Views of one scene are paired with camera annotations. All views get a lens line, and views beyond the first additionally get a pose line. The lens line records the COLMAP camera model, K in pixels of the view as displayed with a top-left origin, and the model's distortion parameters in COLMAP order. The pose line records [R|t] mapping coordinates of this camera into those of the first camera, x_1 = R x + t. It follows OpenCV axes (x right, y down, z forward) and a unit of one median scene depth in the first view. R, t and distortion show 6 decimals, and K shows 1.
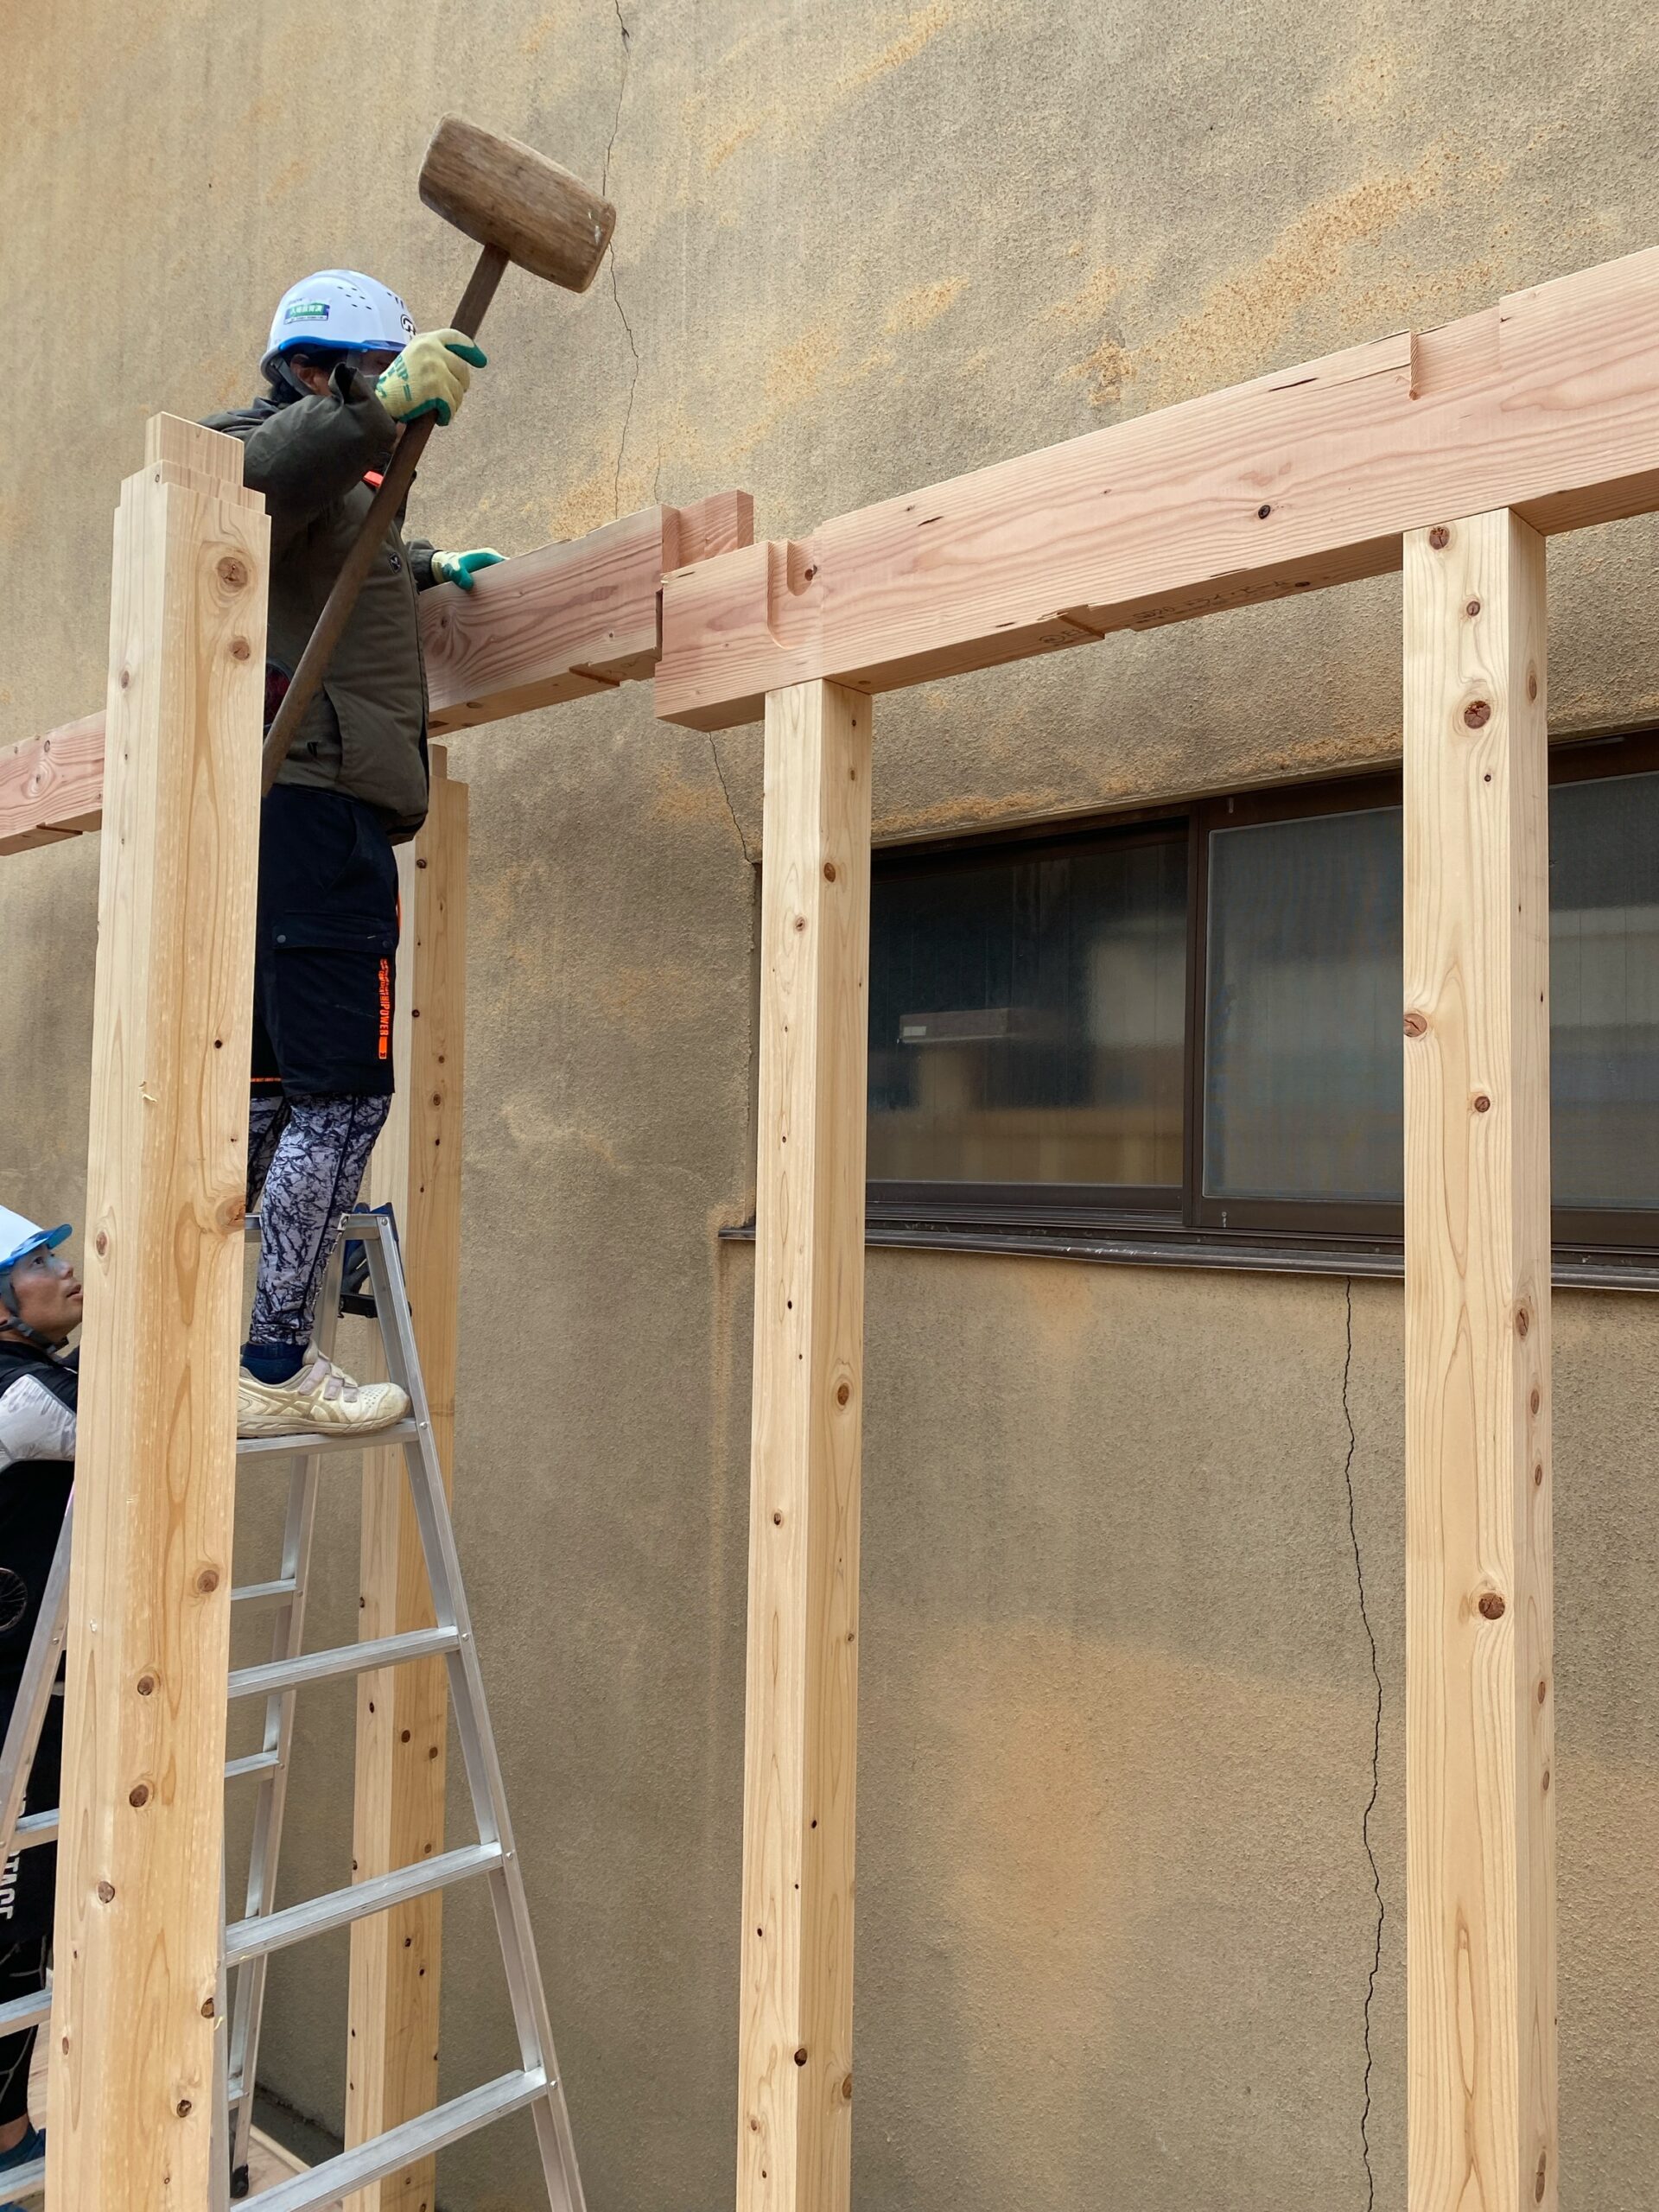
lens RADIAL K [[1692.0, 0, 825.7], [0, 1692.0, 1097.6], [0, 0, 1]] dist [-0.007801, -0.002085]
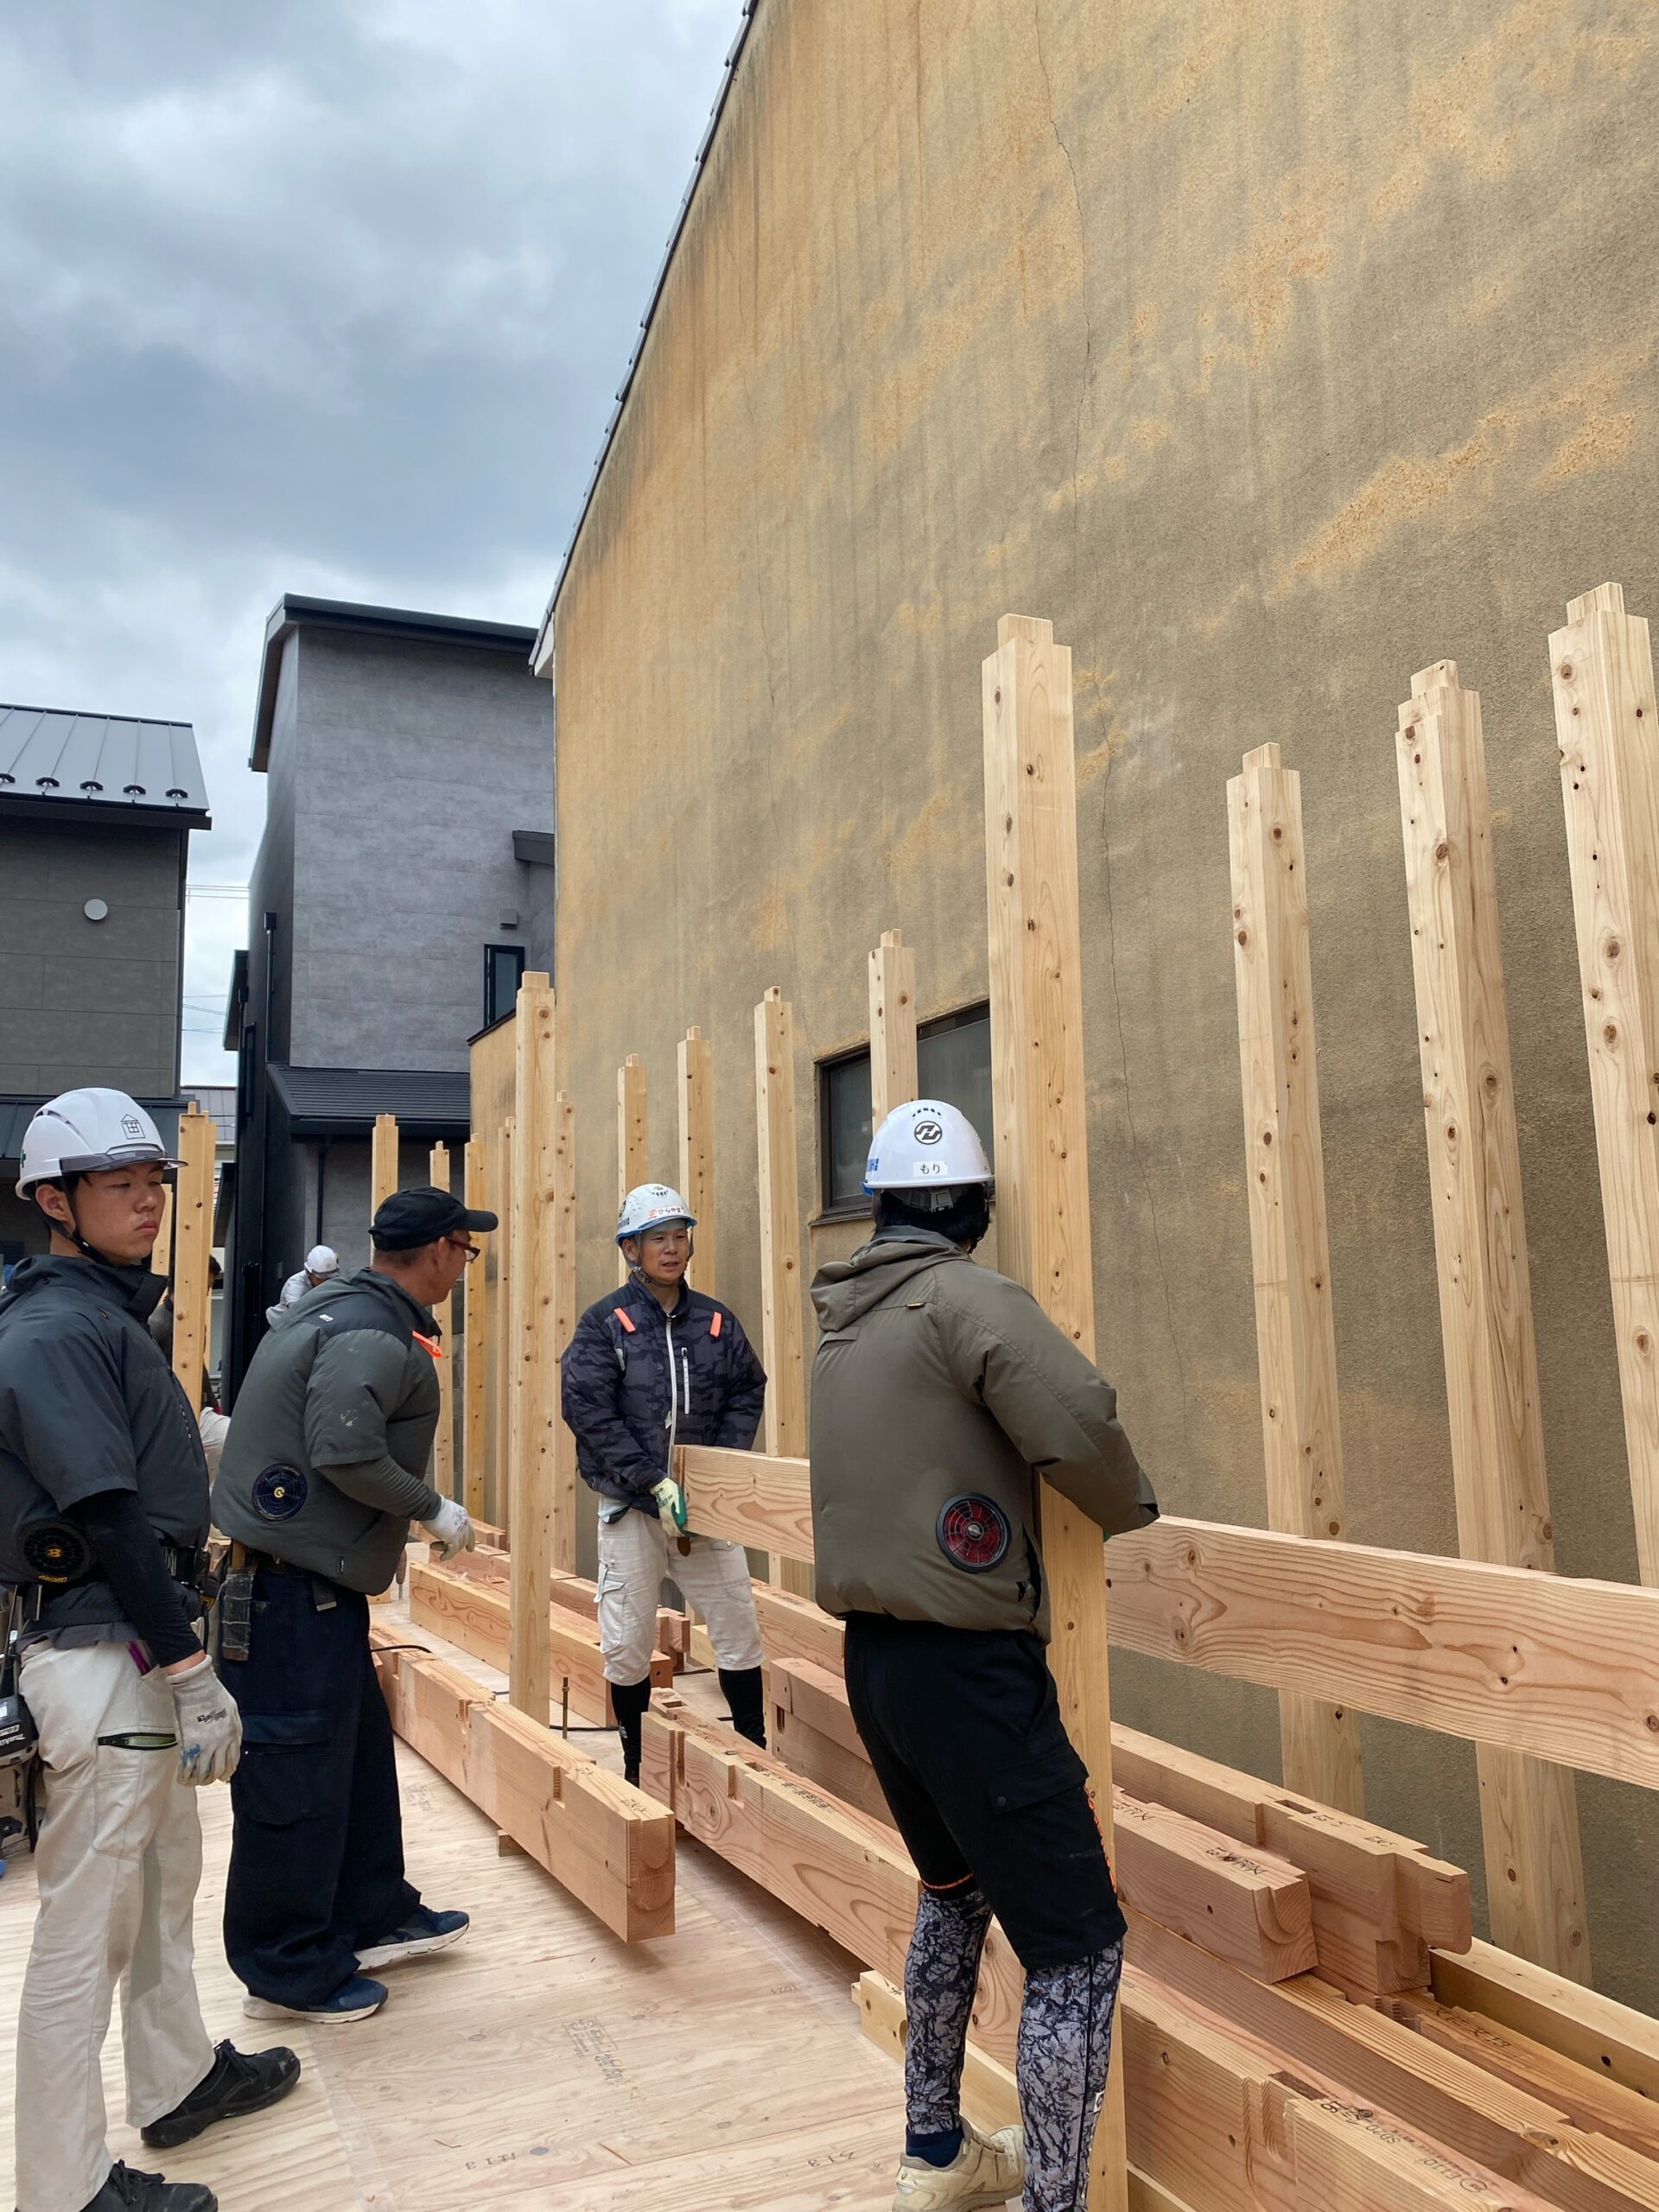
lens RADIAL K [[1692.0, 0, 830.4], [0, 1692.0, 1105.4], [0, 0, 1]] dist [-0.007801, -0.002085]
pose [[0.906968, -0.086581, -0.412206, 0.957237], [0.057411, 0.994923, -0.082656, 0.118405], [0.417269, 0.051301, 0.907334, -1.136354]]
